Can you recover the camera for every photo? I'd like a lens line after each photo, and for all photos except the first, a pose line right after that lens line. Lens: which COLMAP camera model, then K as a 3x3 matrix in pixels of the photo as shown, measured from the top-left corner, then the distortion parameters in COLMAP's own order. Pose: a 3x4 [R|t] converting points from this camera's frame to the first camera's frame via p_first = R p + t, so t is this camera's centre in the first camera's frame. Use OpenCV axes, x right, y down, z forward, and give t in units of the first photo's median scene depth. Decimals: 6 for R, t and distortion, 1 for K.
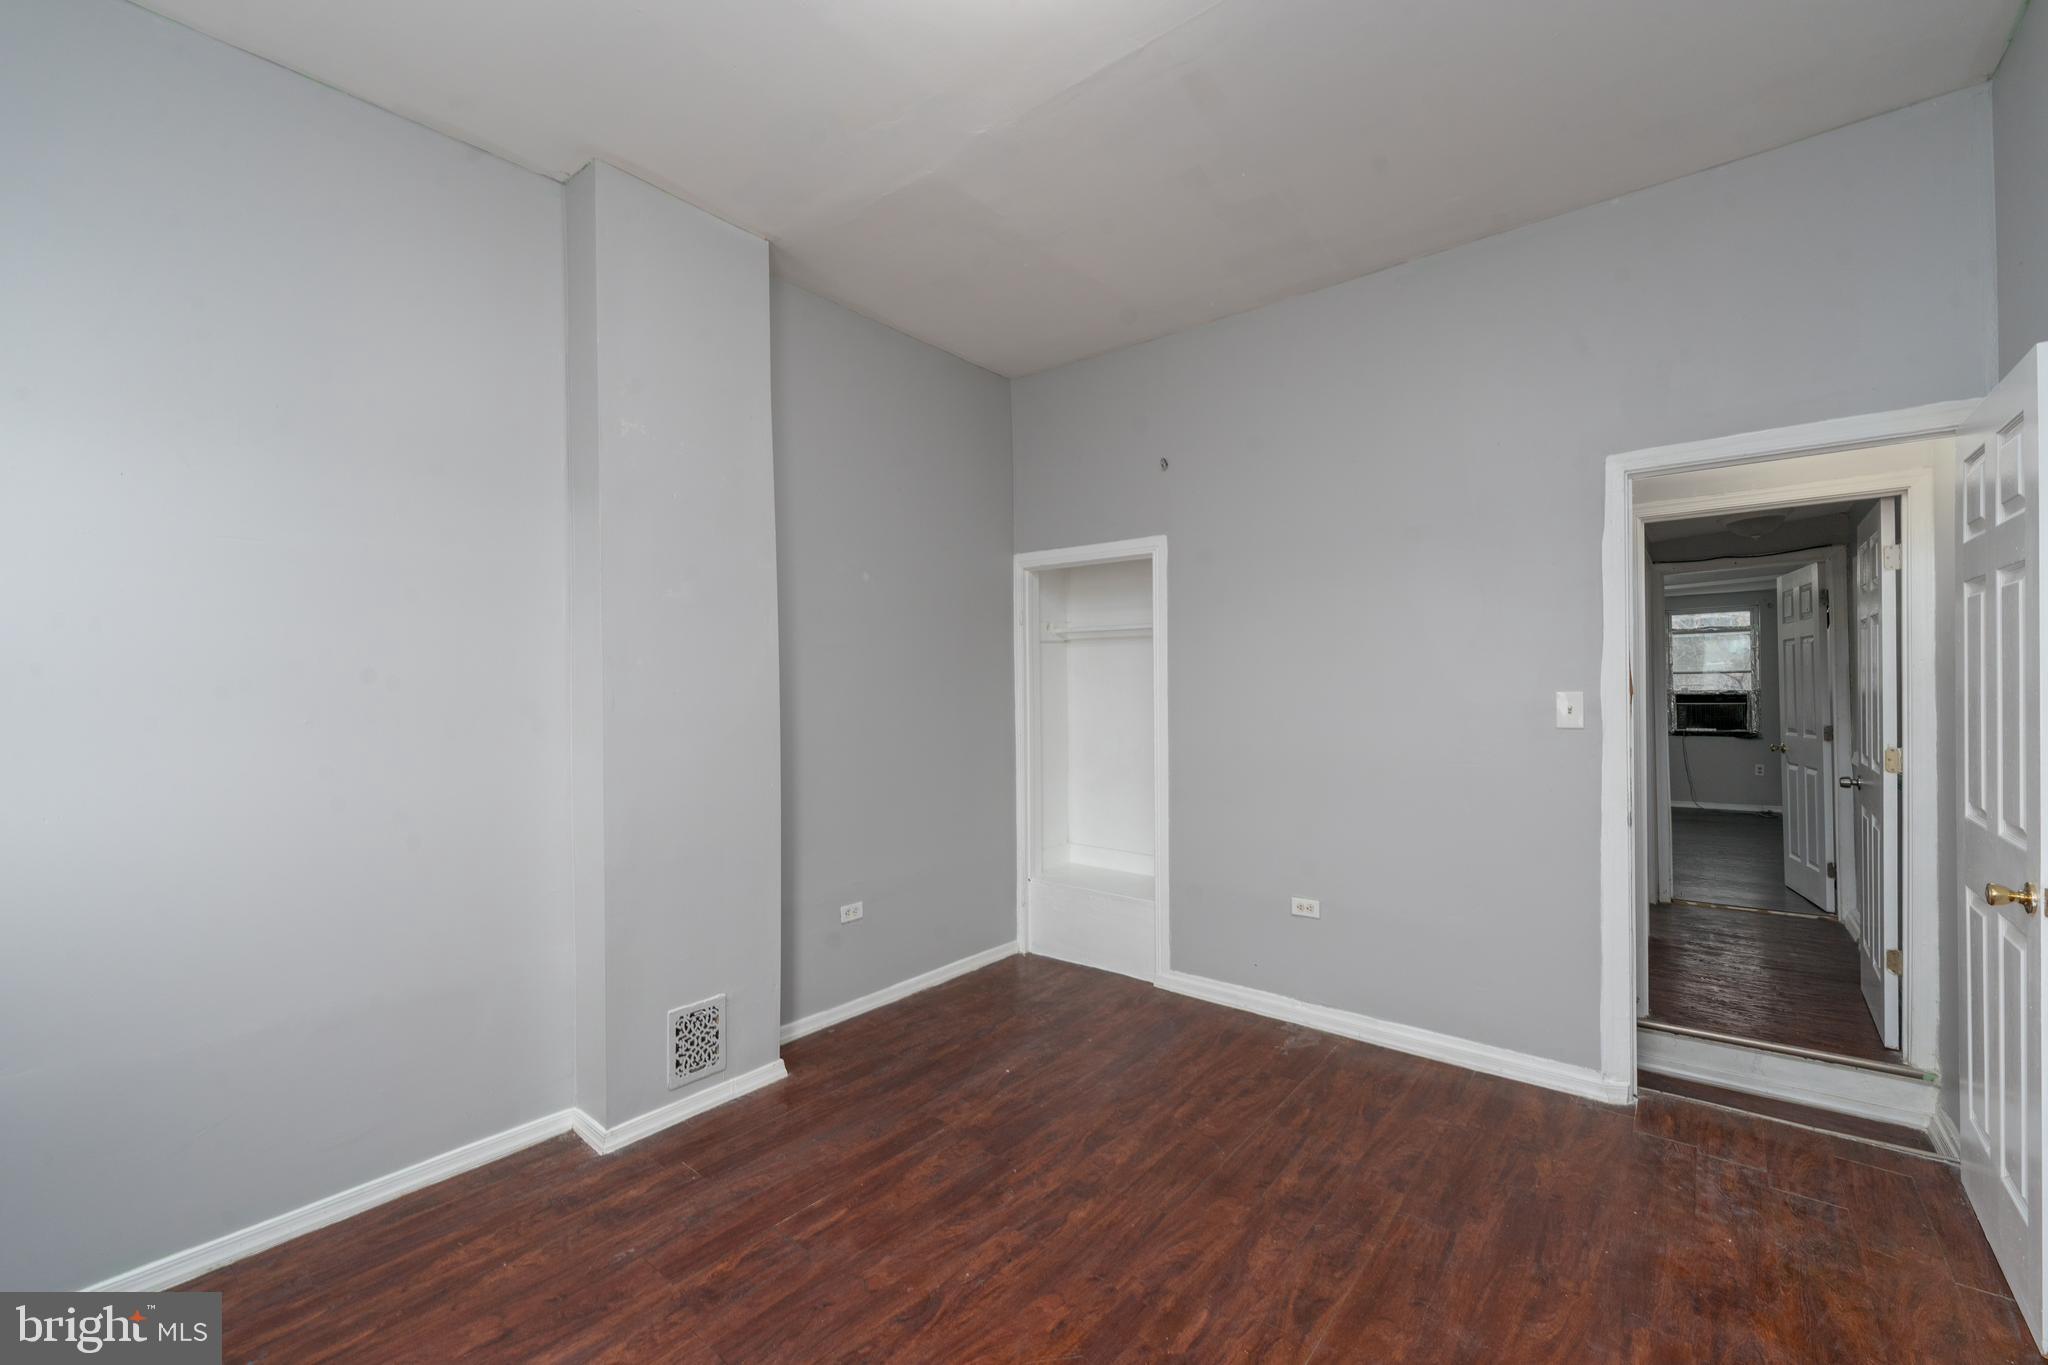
lens RADIAL K [[827.8, 0, 1024.0], [0, 827.8, 682.5], [0, 0, 1]] dist [0.000879, -0.000398]
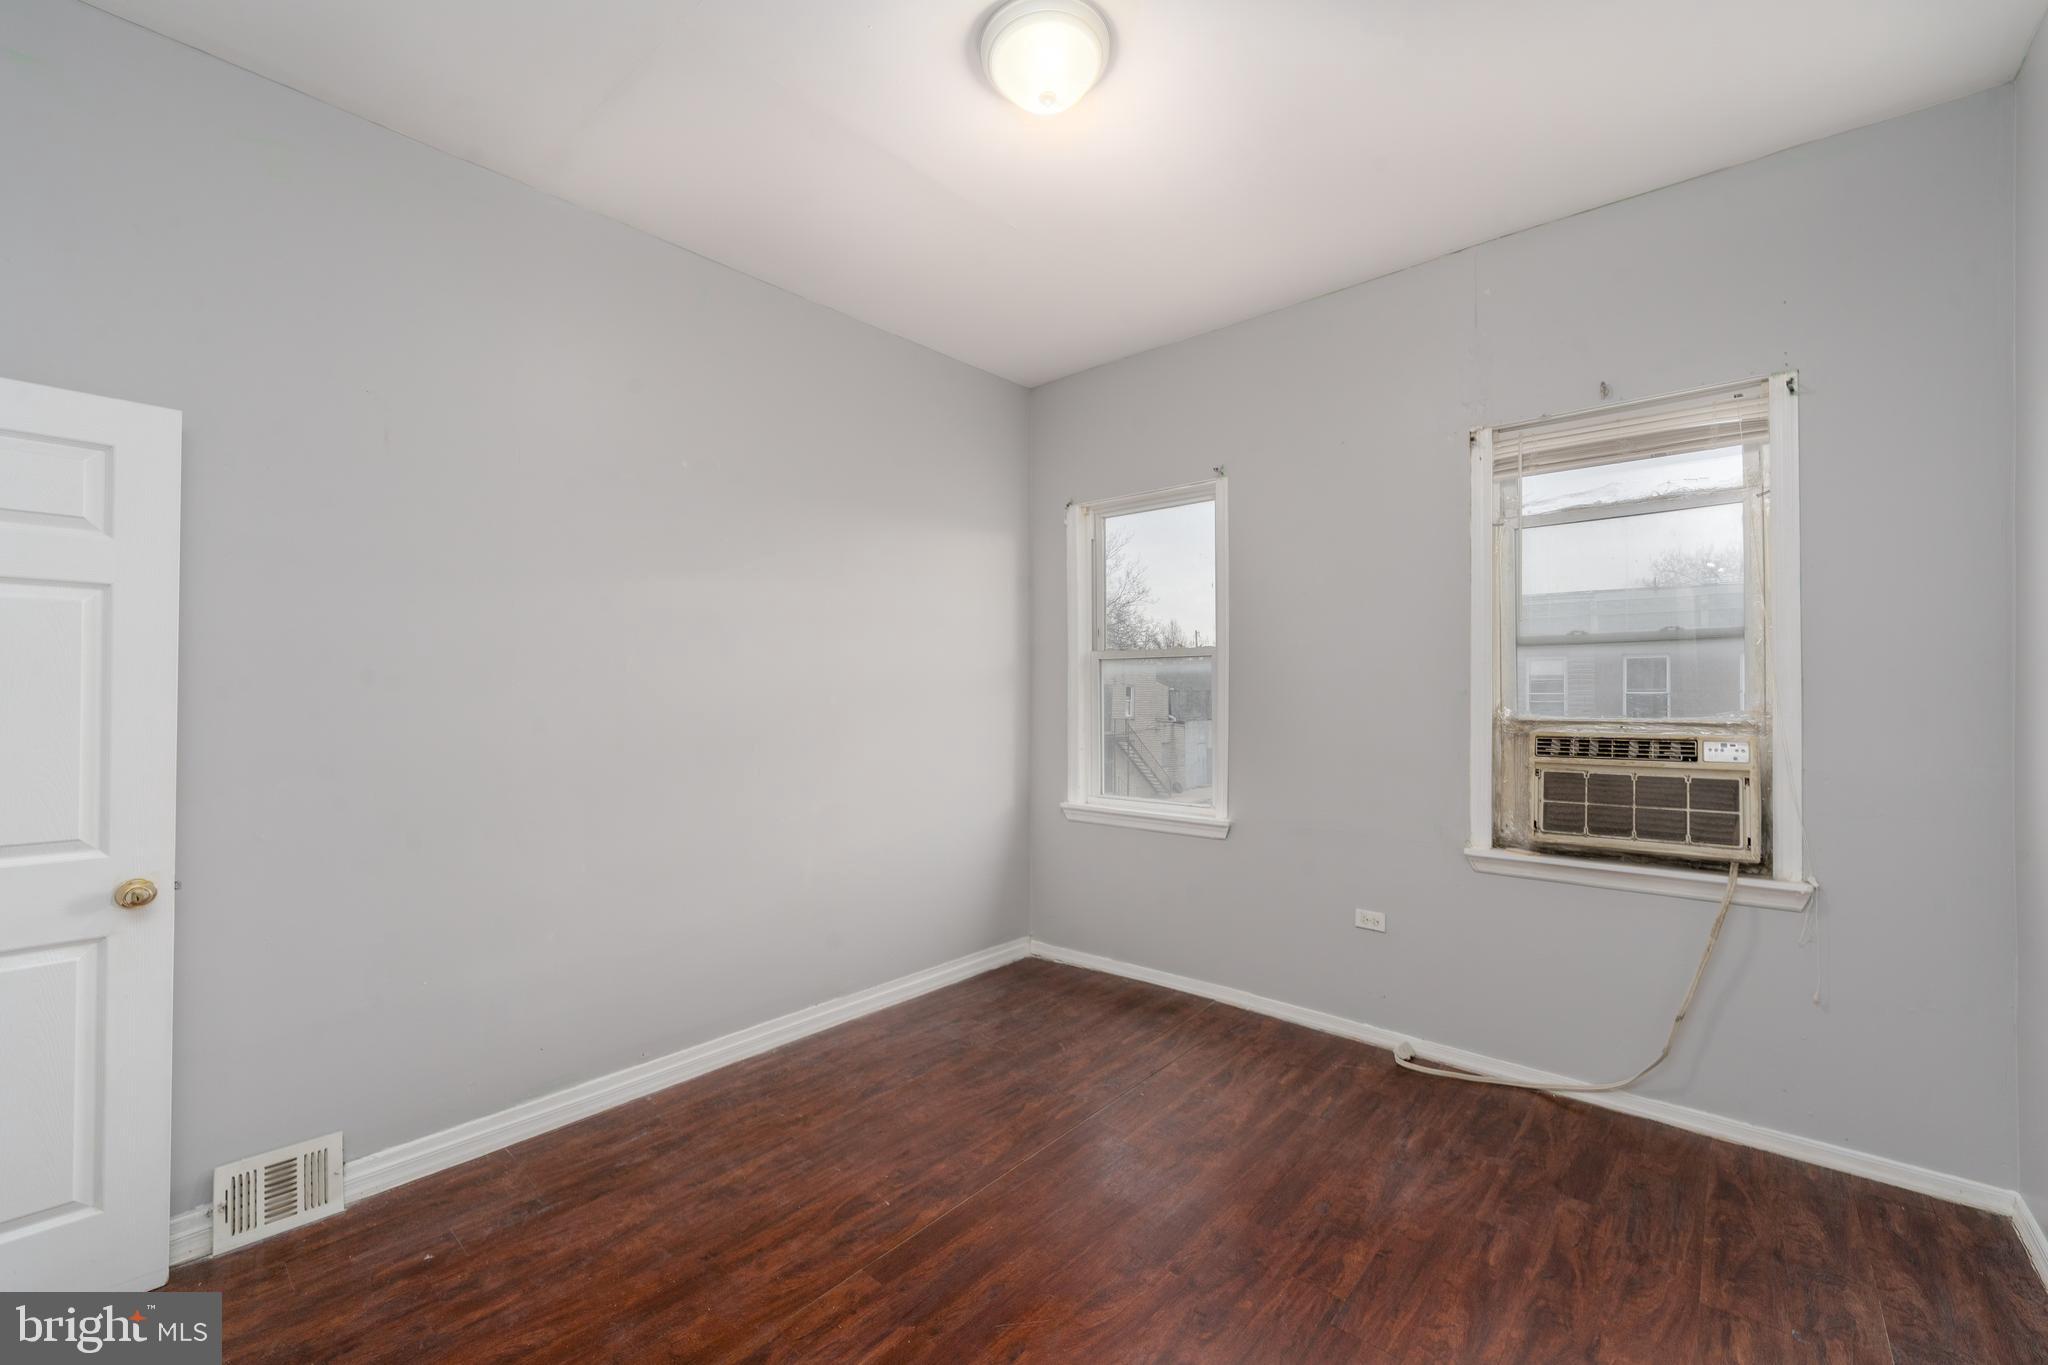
lens RADIAL K [[827.8, 0, 1024.0], [0, 827.8, 682.5], [0, 0, 1]] dist [0.000879, -0.000398]
pose [[-0.999471, 0.013194, 0.029710, -0.004519], [0.012501, 0.999649, -0.023373, 0.012411], [-0.030008, -0.022989, -0.999285, 1.353184]]
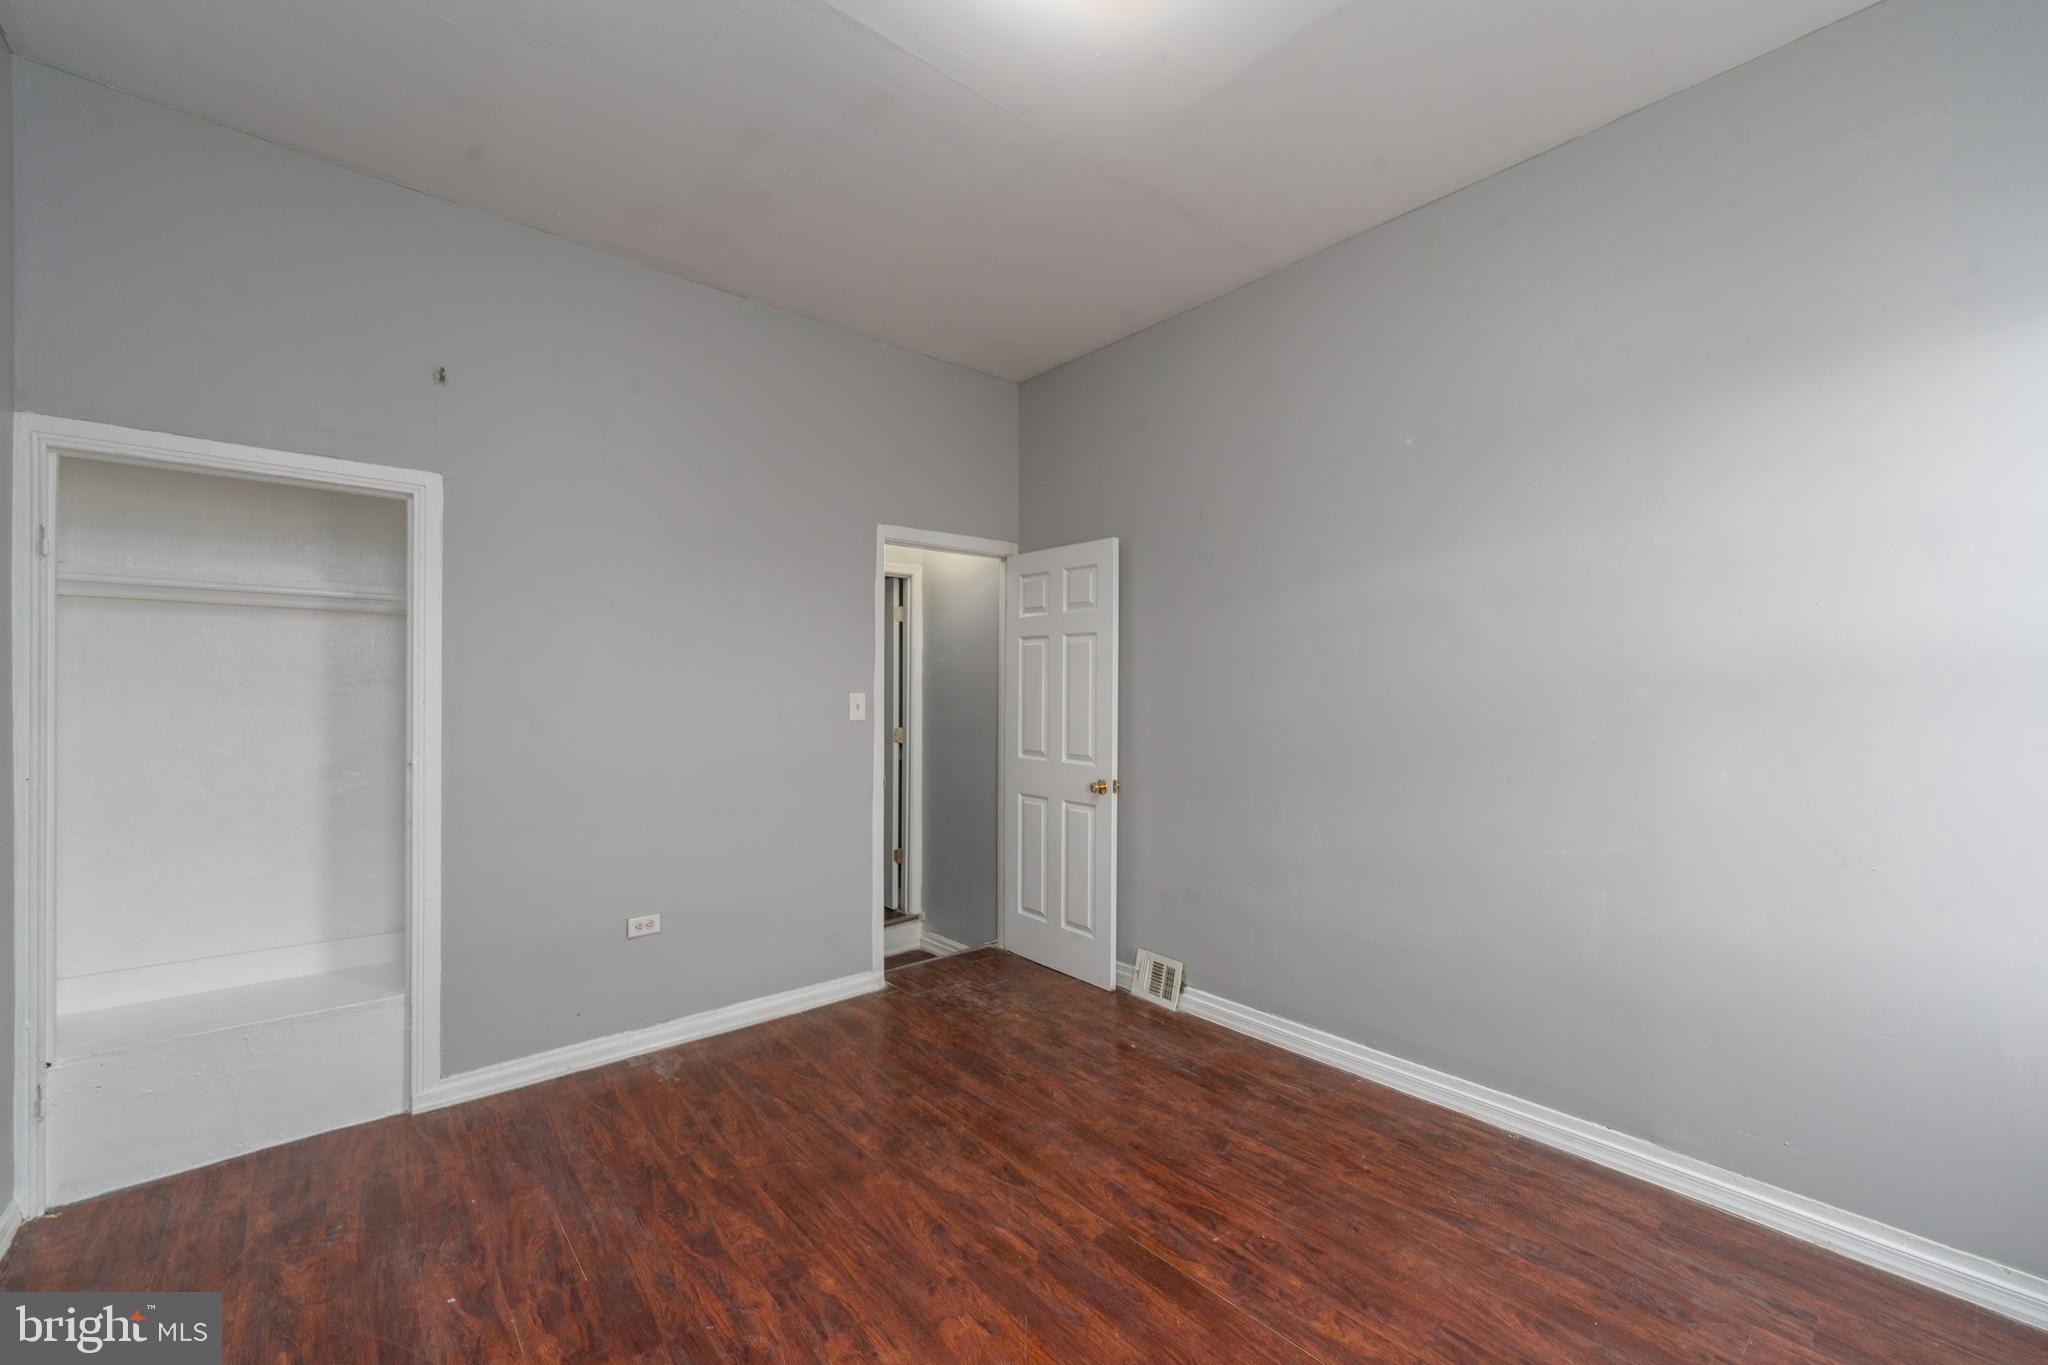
lens RADIAL K [[827.8, 0, 1024.0], [0, 827.8, 682.5], [0, 0, 1]] dist [0.000879, -0.000398]
pose [[0.172299, 0.018625, 0.984869, -0.644078], [-0.008460, 0.999812, -0.017428, 0.015419], [-0.985008, -0.005330, 0.172424, 0.538608]]
